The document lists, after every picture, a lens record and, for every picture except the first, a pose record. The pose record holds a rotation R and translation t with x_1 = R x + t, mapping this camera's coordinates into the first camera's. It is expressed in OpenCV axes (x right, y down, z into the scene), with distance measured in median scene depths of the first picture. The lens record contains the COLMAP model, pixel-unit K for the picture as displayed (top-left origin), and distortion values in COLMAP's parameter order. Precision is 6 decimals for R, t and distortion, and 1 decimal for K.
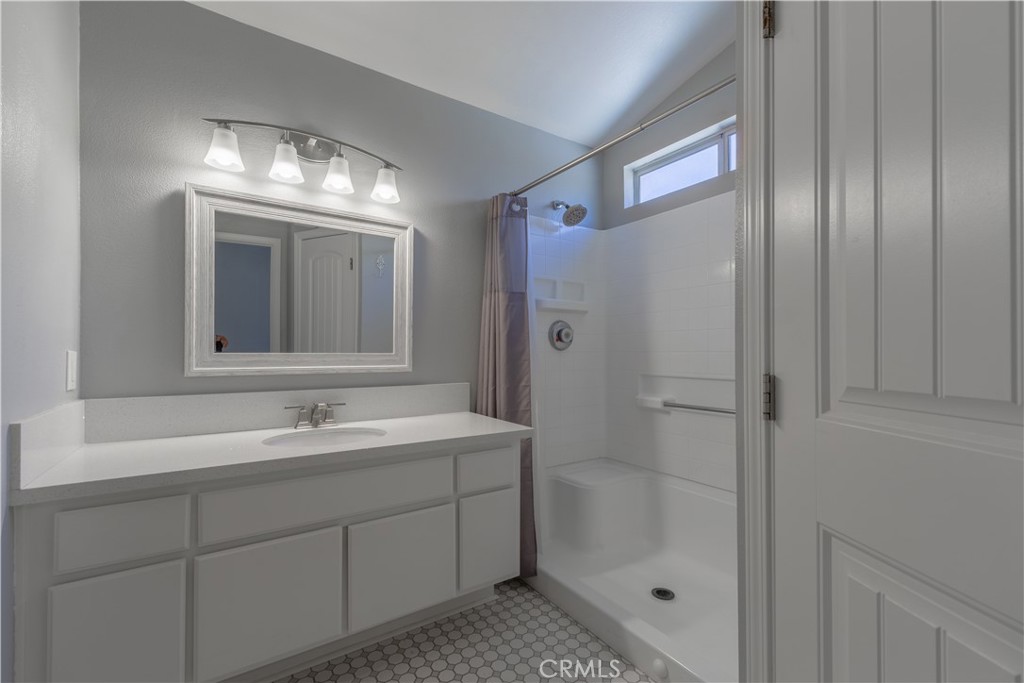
lens RADIAL K [[433.2, 0, 512.0], [0, 433.2, 341.5], [0, 0, 1]] dist [-0.000586, -0.000098]
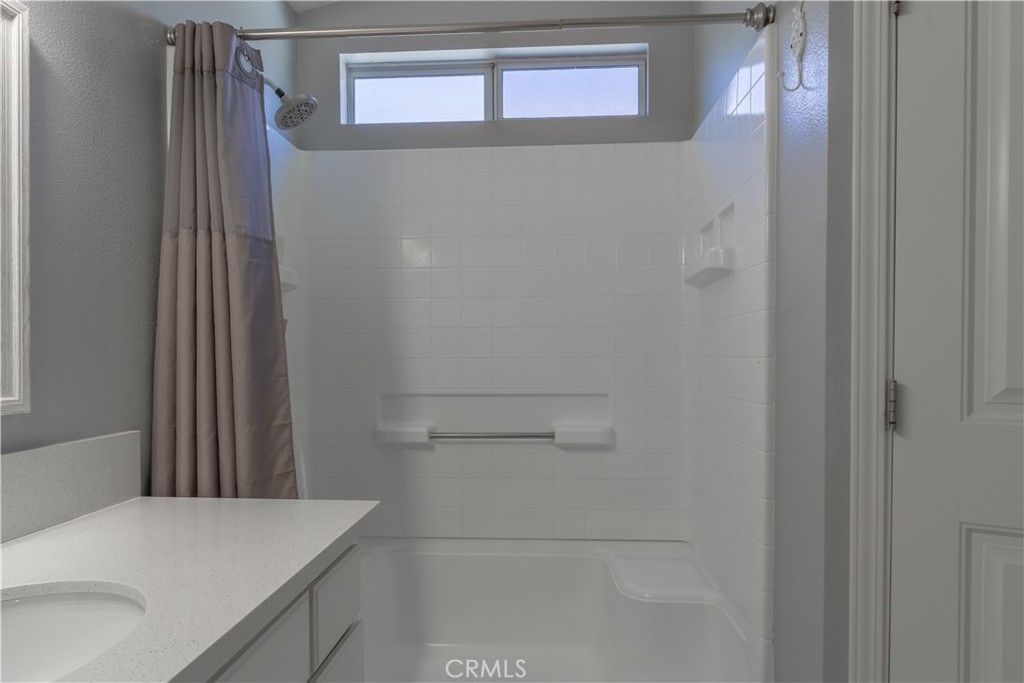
lens RADIAL K [[630.9, 0, 511.8], [0, 630.9, 362.0], [0, 0, 1]] dist [-0.003409, -0.003033]
pose [[0.605525, -0.006859, 0.795796, -0.392921], [-0.015299, 0.999678, 0.020258, 0.008258], [-0.795679, -0.024442, 0.605225, 0.334579]]
